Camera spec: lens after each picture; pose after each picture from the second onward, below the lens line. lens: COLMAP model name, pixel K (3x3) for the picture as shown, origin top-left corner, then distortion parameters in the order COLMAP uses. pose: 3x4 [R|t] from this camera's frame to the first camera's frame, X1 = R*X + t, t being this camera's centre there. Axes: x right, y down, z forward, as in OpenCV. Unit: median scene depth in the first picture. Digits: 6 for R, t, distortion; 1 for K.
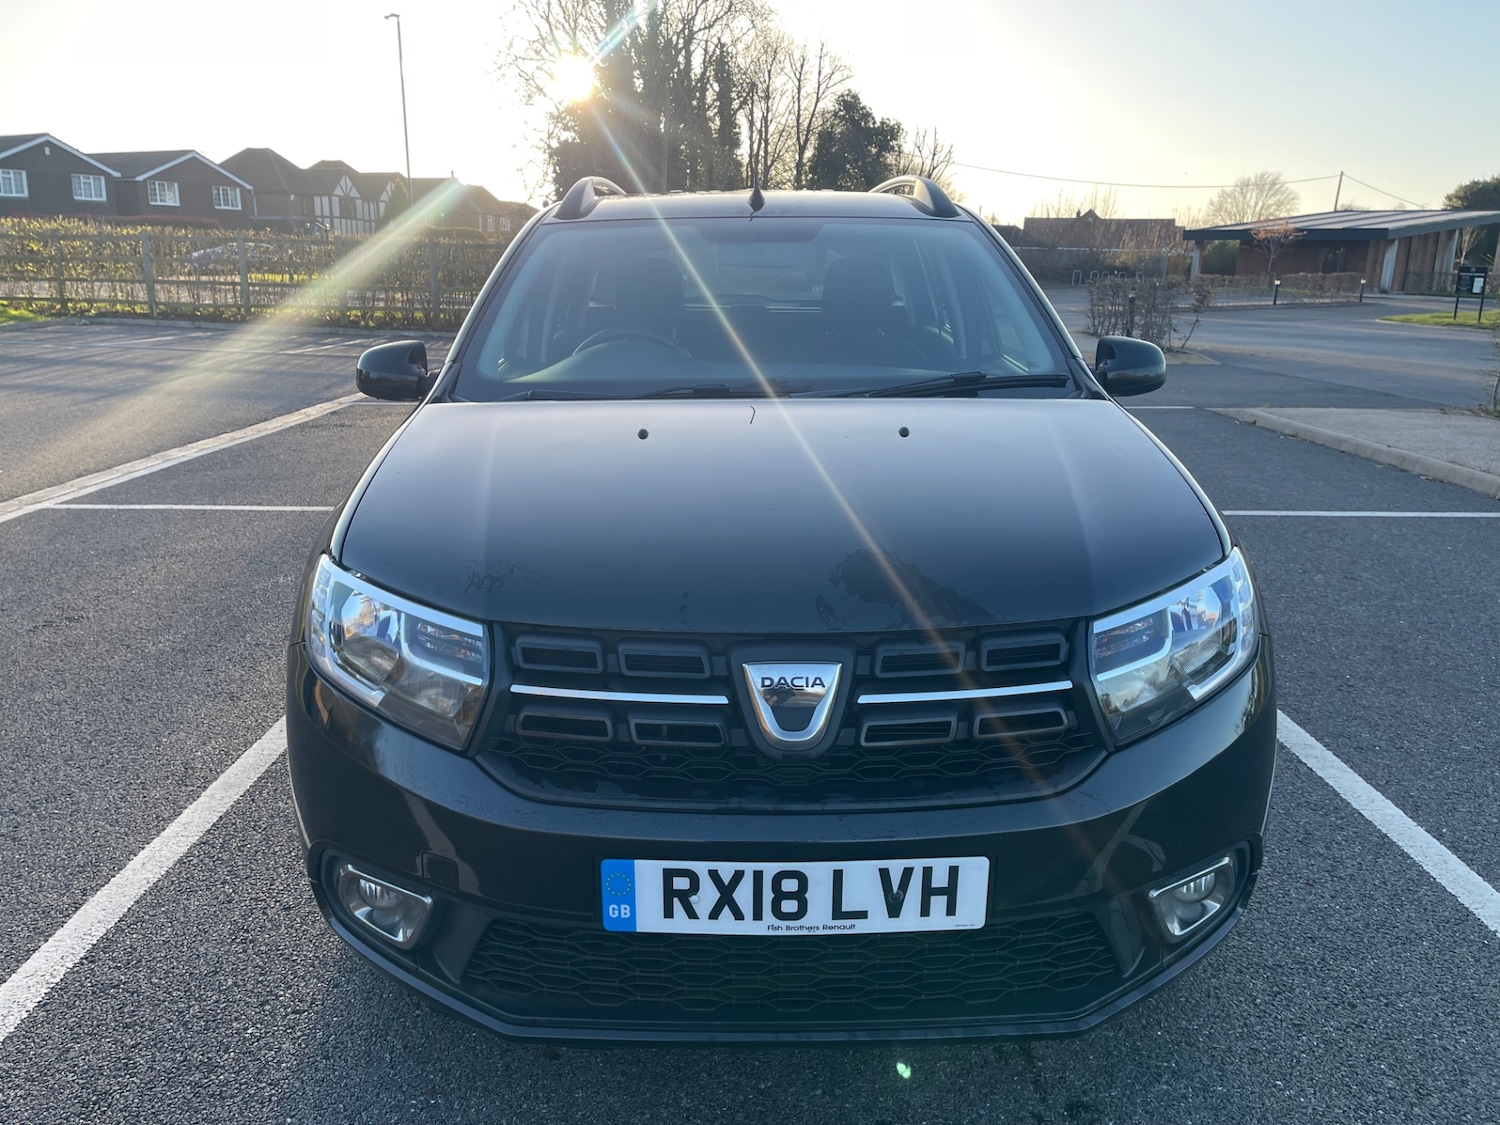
lens RADIAL K [[1129.7, 0, 743.6], [0, 1129.7, 565.5], [0, 0, 1]] dist [0.088072, -0.122552]
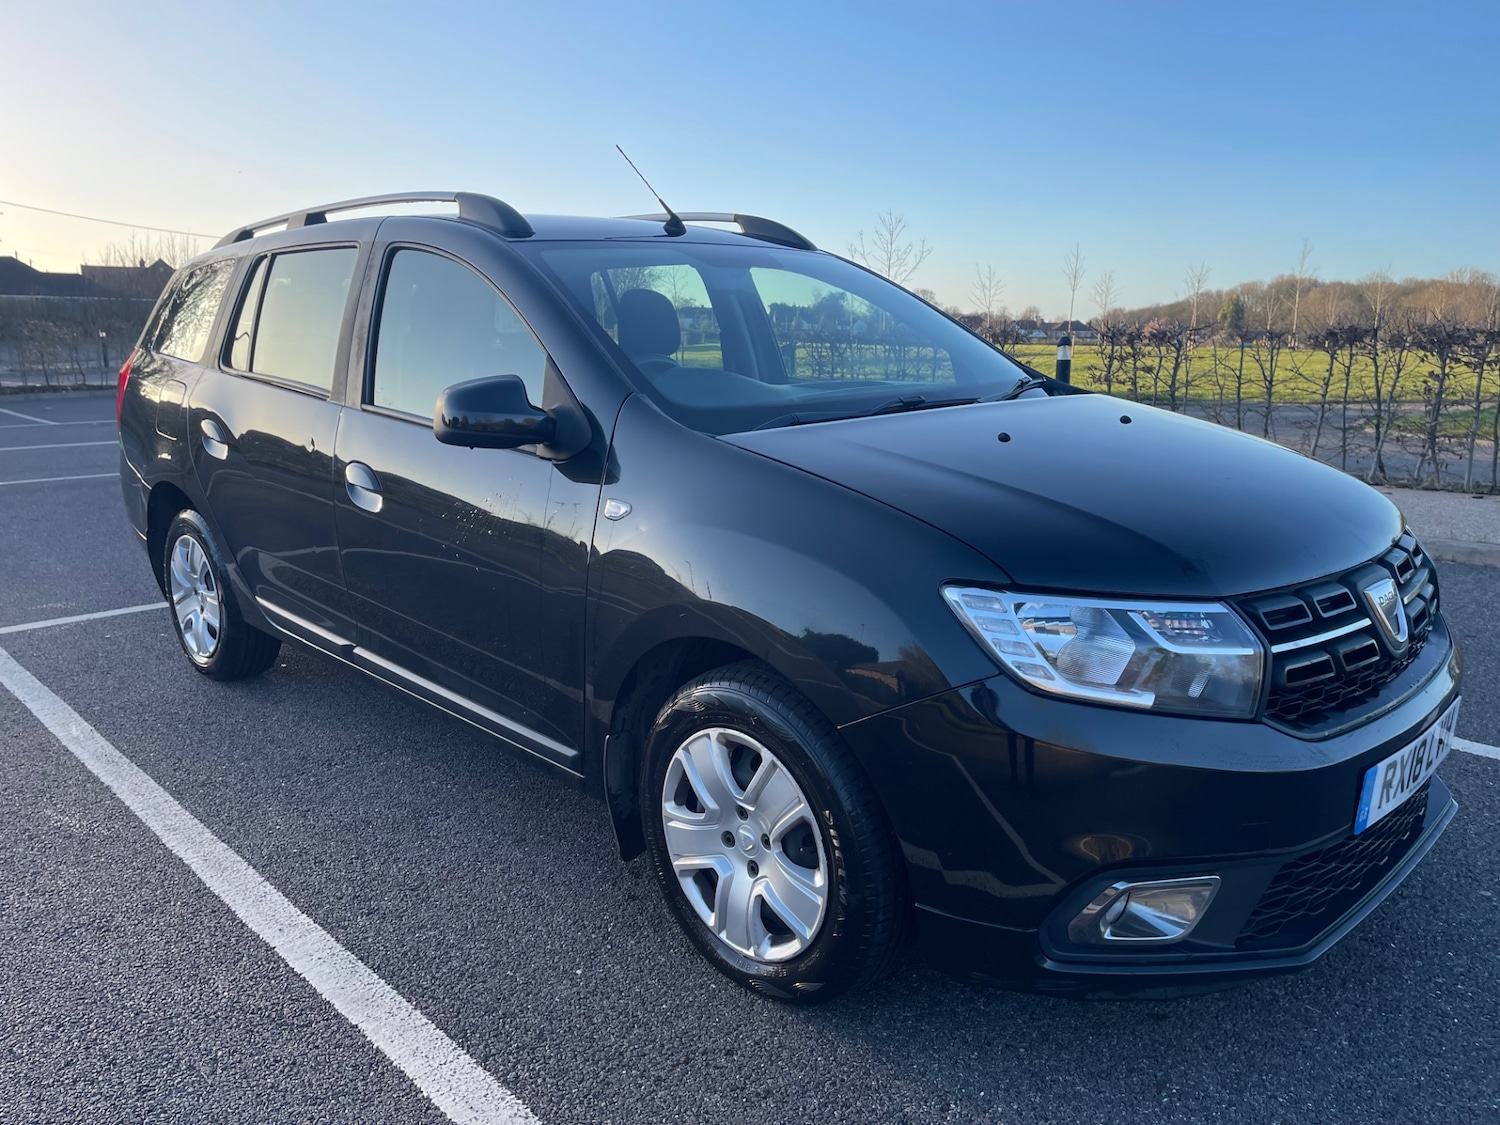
lens RADIAL K [[1129.7, 0, 744.9], [0, 1129.7, 561.5], [0, 0, 1]] dist [0.088072, -0.122552]
pose [[0.722655, -0.144888, 0.675853, -0.714747], [0.177235, 0.983935, 0.021426, -0.049073], [-0.668100, 0.104301, 0.736725, 0.284143]]
